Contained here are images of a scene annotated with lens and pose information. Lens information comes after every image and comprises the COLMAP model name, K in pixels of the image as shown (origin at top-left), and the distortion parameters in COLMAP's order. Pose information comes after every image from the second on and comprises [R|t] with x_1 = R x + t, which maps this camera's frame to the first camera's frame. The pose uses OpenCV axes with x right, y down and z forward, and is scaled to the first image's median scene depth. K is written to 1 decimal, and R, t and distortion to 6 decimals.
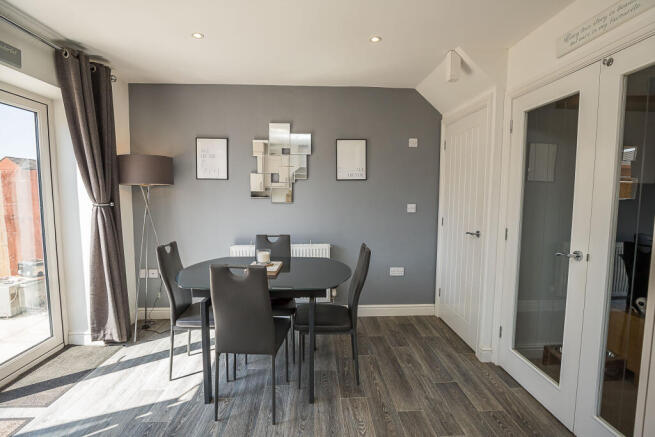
lens RADIAL K [[315.8, 0, 329.0], [0, 315.8, 217.6], [0, 0, 1]] dist [-0.010869, 0.000521]
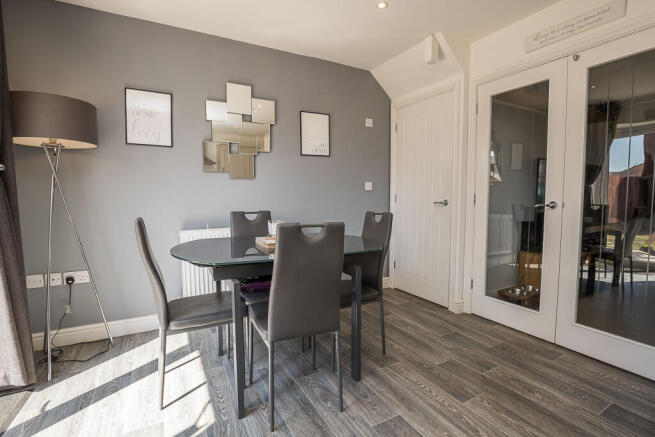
lens RADIAL K [[318.4, 0, 330.5], [0, 318.4, 218.7], [0, 0, 1]] dist [-0.018728, 0.002268]
pose [[0.892729, -0.037337, 0.449043, -0.409872], [0.042680, 0.999087, -0.001779, 0.093120], [-0.448567, 0.020753, 0.893508, 0.162781]]
